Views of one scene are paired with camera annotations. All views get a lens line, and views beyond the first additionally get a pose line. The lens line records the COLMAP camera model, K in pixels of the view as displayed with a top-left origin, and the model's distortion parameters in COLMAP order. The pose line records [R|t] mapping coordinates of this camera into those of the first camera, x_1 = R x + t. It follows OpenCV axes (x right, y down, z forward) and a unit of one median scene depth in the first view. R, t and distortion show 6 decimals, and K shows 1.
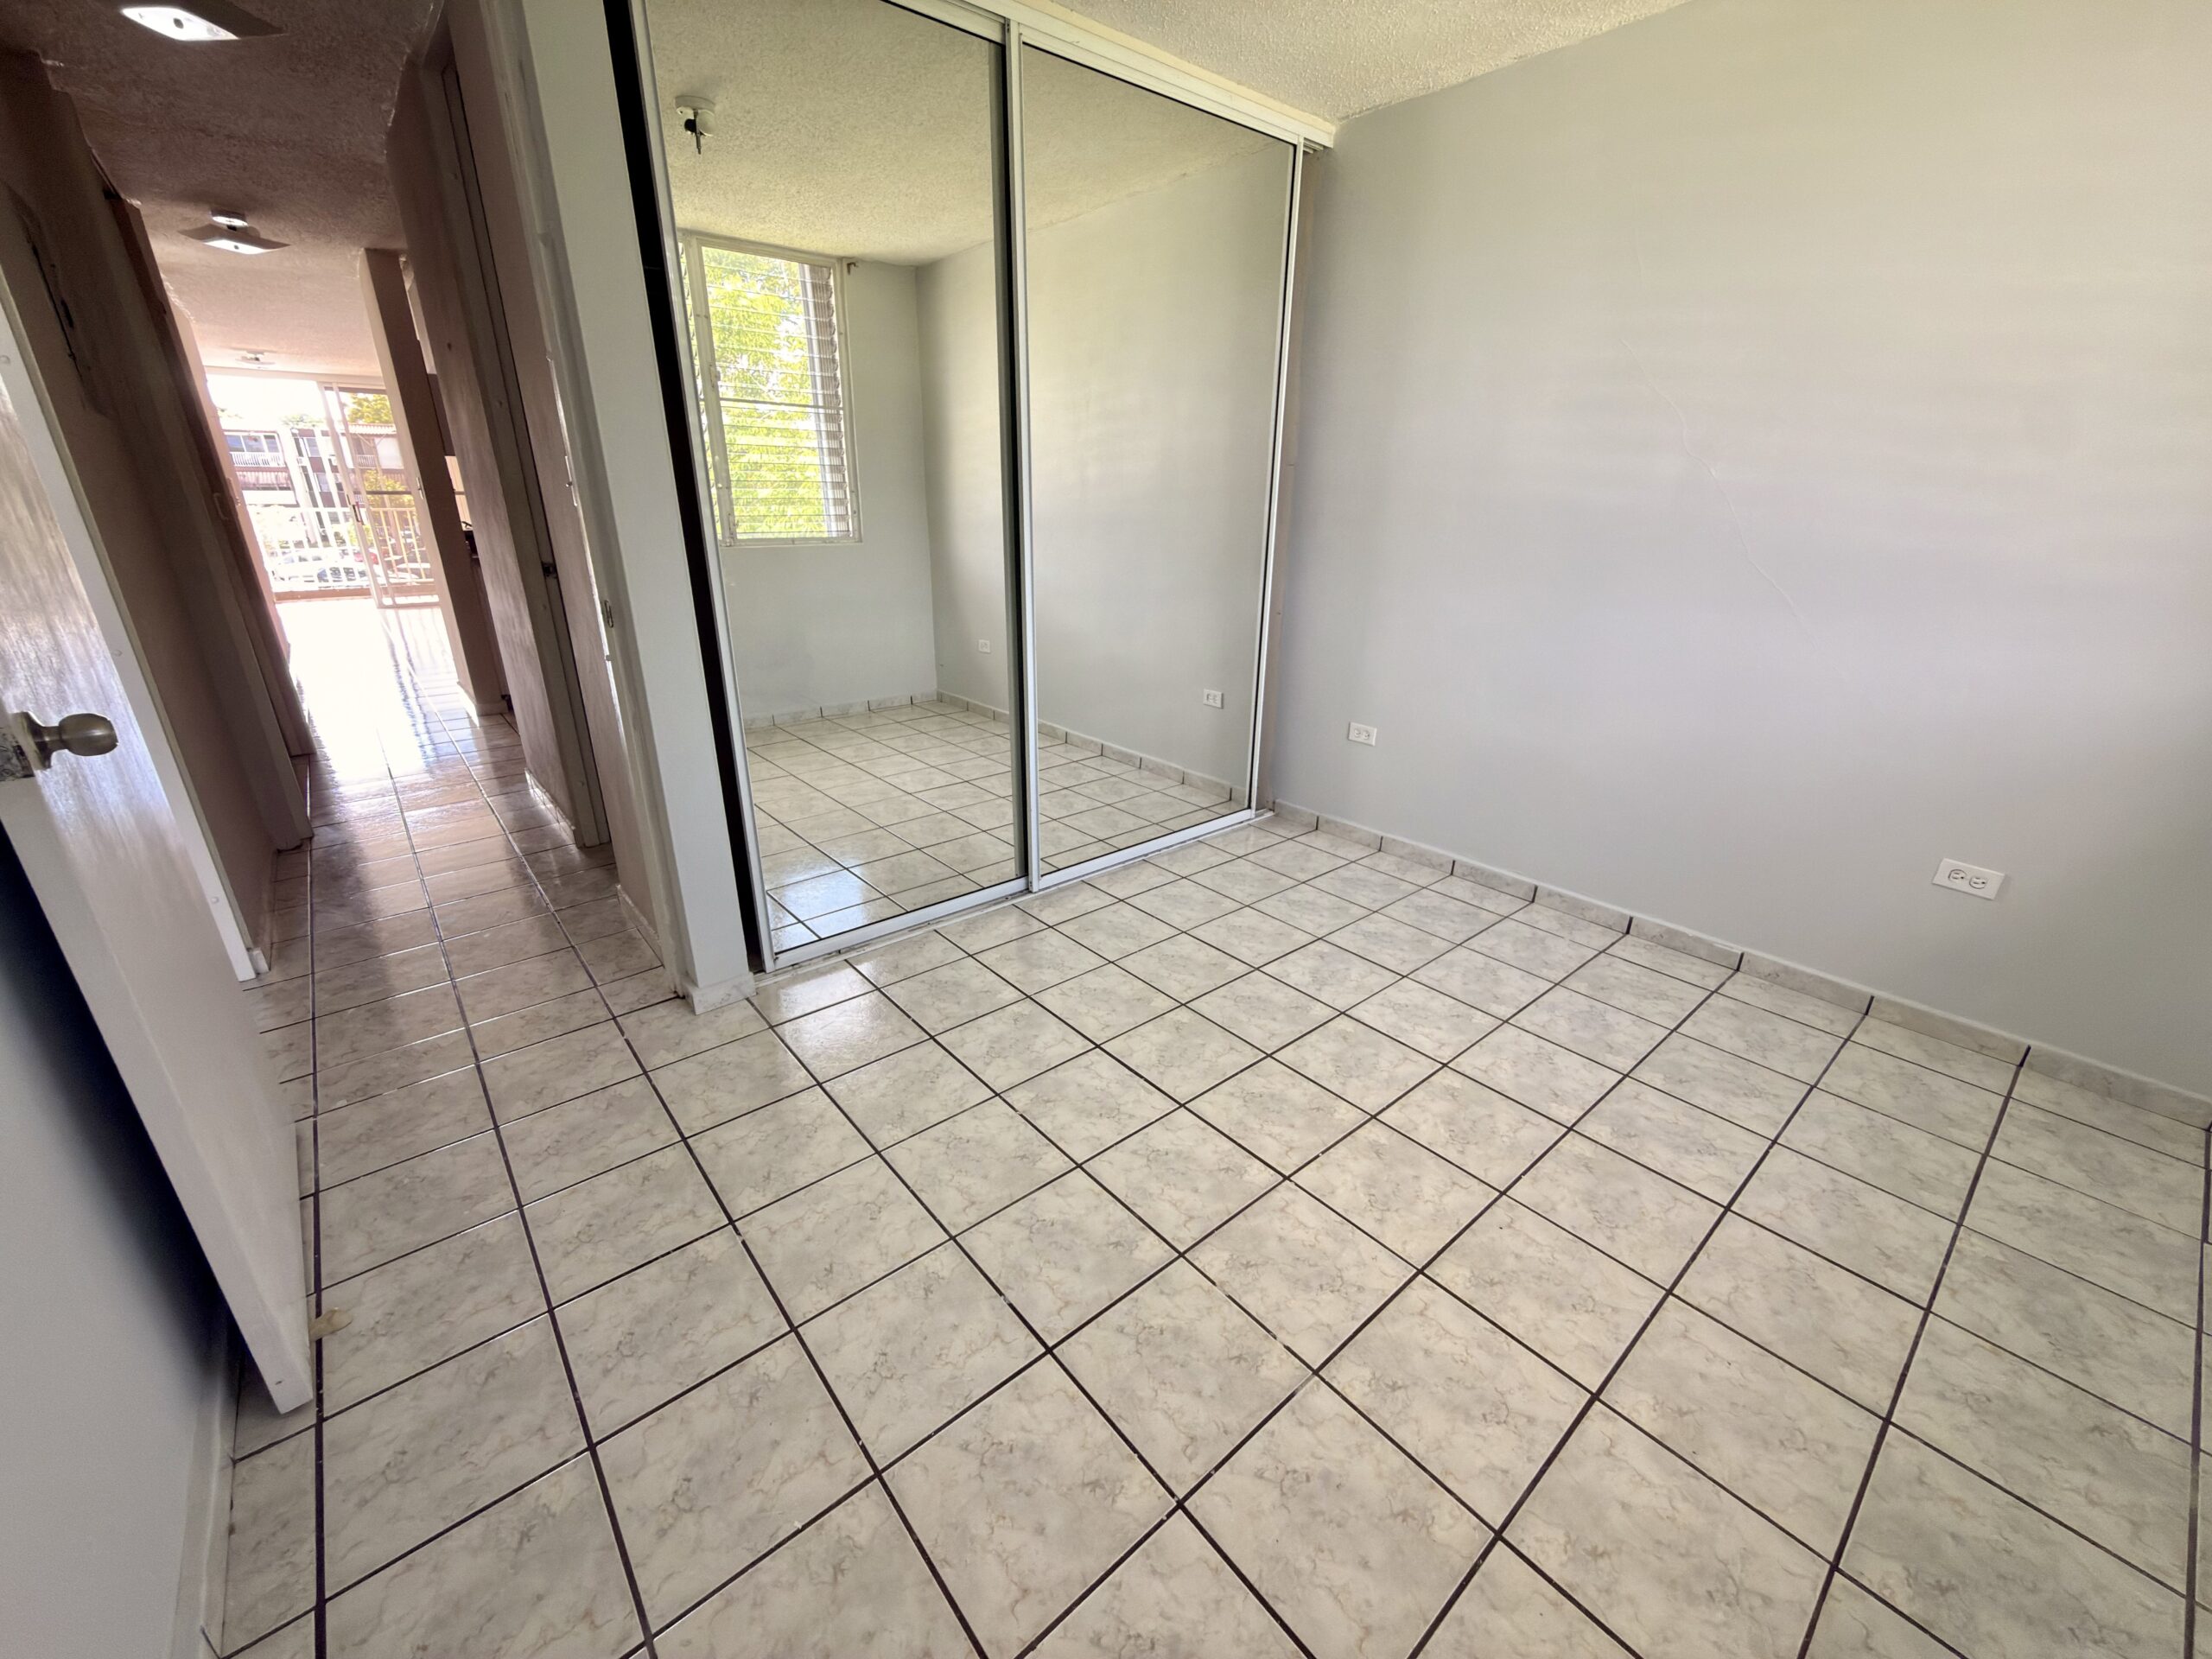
lens RADIAL K [[884.8, 0, 1100.5], [0, 884.8, 838.8], [0, 0, 1]] dist [-0.000761, -0.000263]
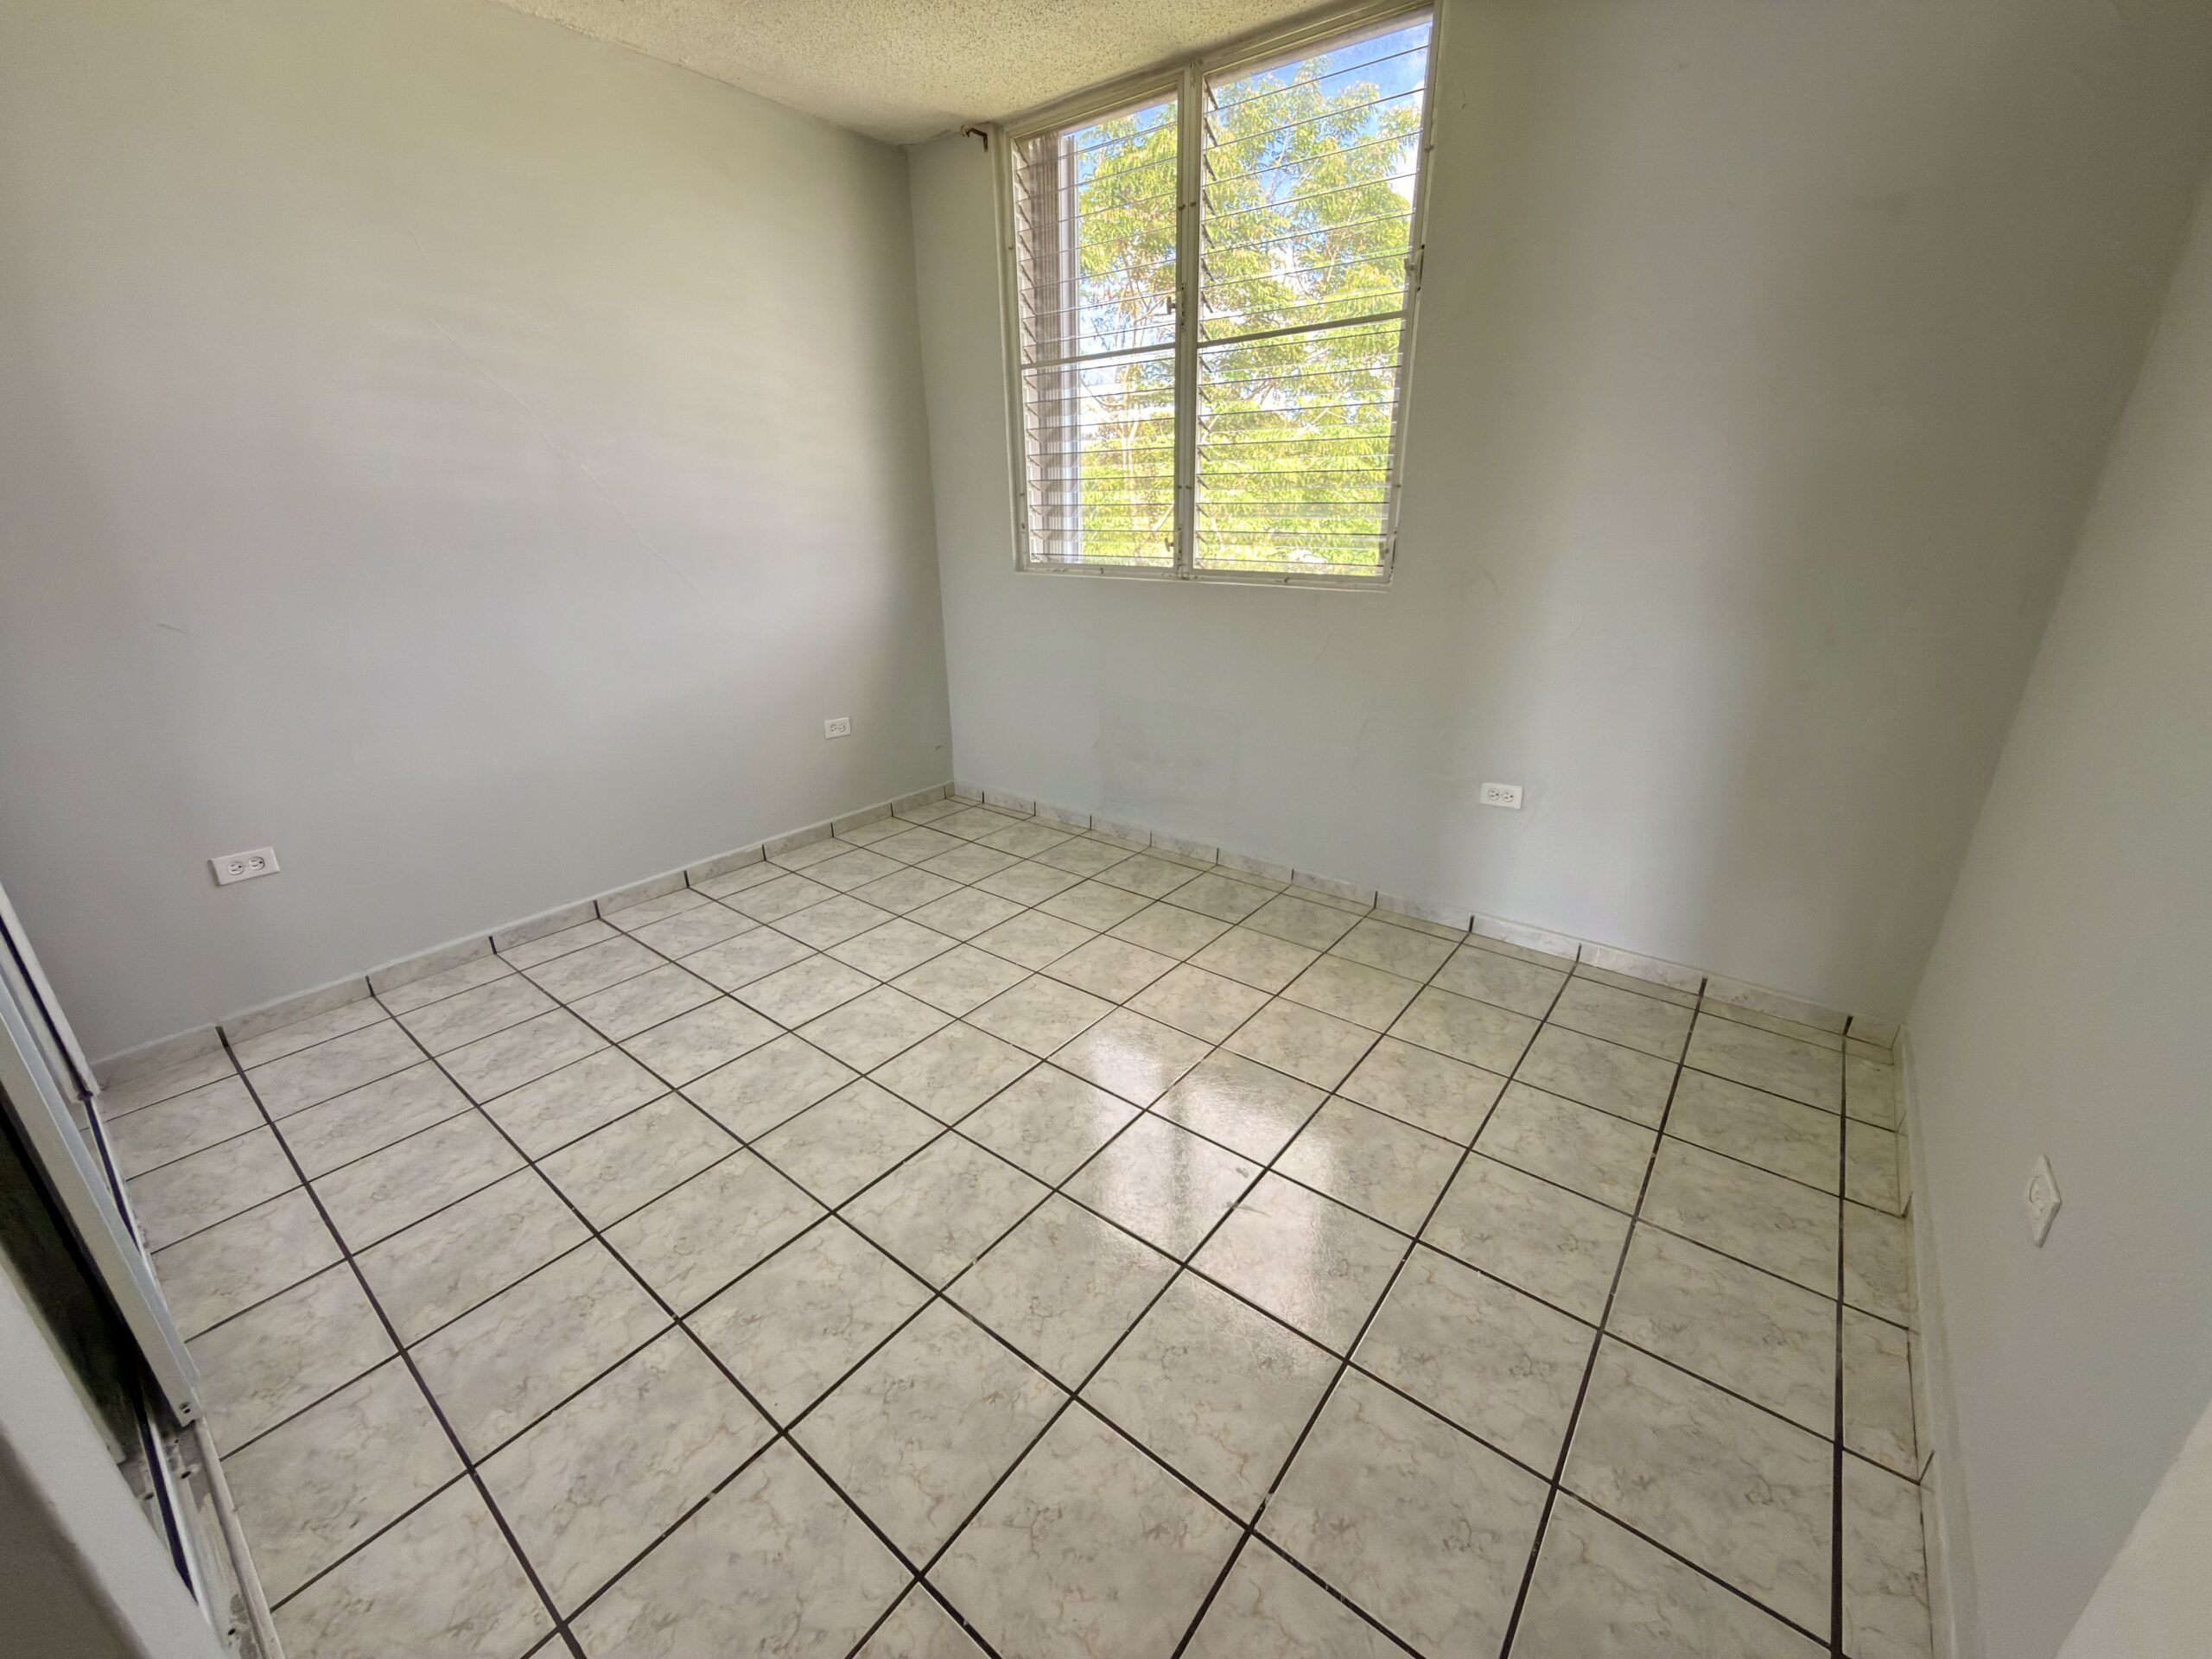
lens RADIAL K [[884.8, 0, 1113.1], [0, 884.8, 847.0], [0, 0, 1]] dist [-0.000761, -0.000263]
pose [[-0.217702, -0.363286, 0.905886, -0.634591], [0.364805, 0.830589, 0.420760, -0.258644], [-0.905275, 0.422072, -0.048292, 0.697308]]
